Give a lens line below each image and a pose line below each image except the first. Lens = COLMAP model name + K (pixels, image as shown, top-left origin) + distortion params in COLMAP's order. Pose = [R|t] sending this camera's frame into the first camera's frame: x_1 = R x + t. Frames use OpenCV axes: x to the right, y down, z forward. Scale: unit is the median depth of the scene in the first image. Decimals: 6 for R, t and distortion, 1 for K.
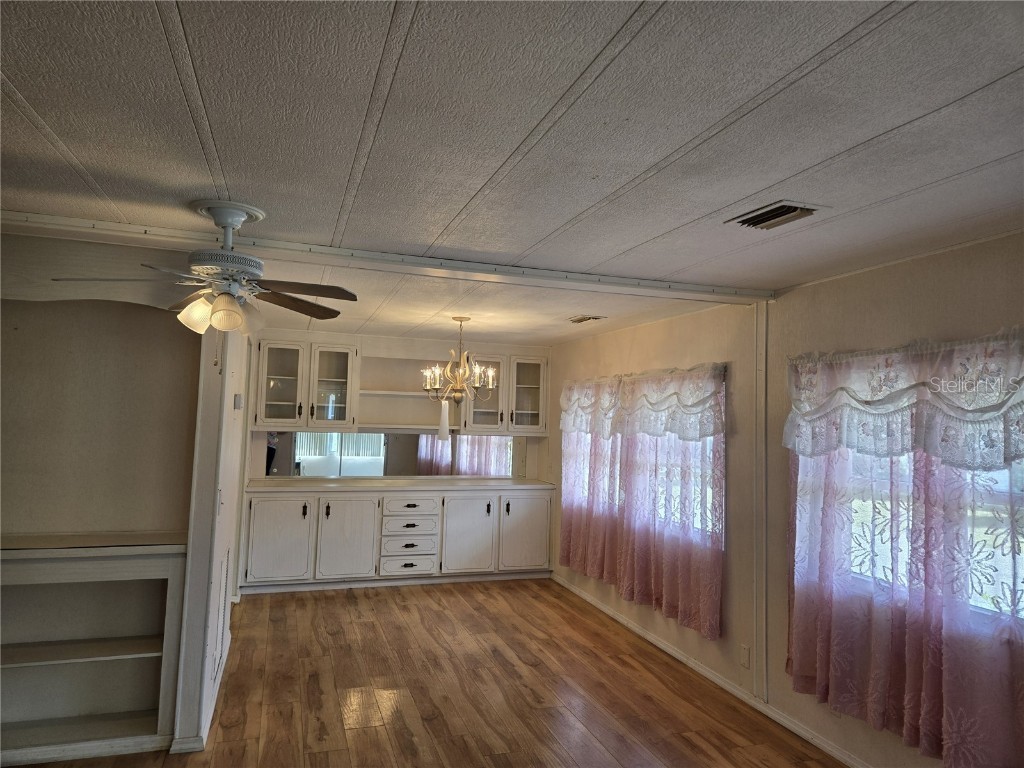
lens RADIAL K [[691.4, 0, 508.5], [0, 691.4, 384.3], [0, 0, 1]] dist [0.072344, -0.054781]
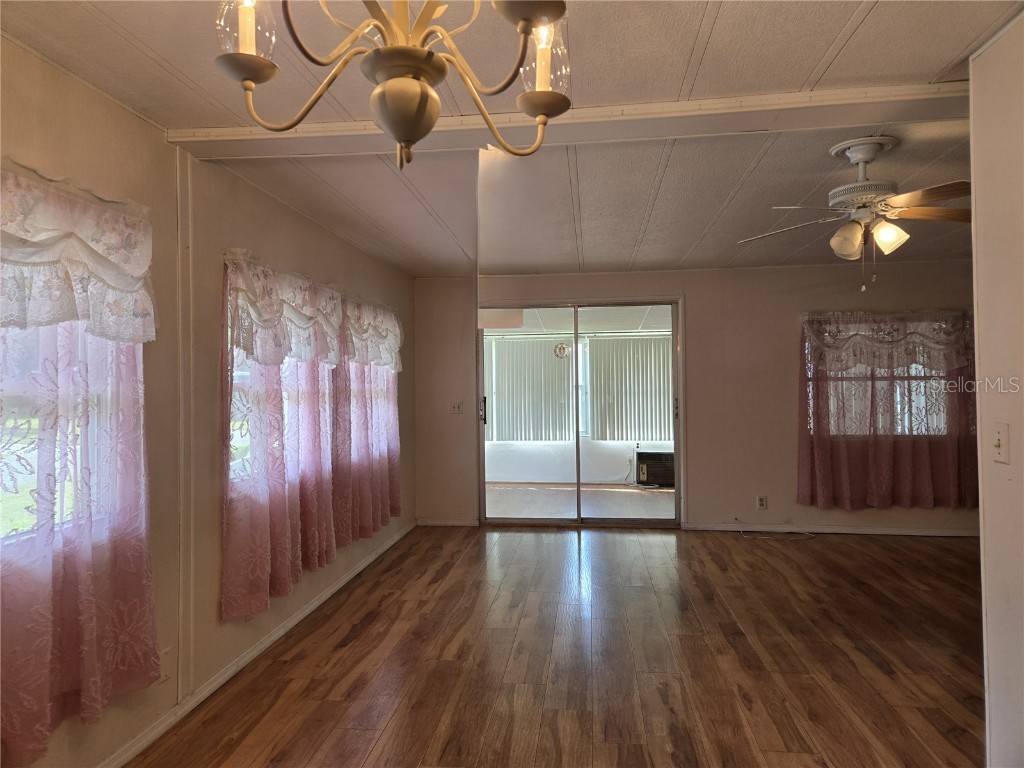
lens RADIAL K [[691.4, 0, 508.5], [0, 691.4, 384.3], [0, 0, 1]] dist [0.072344, -0.054781]
pose [[-0.907885, -0.018514, 0.418811, -0.272161], [-0.035864, 0.998792, -0.033594, 0.148761], [-0.417683, -0.045520, -0.907452, 1.698328]]
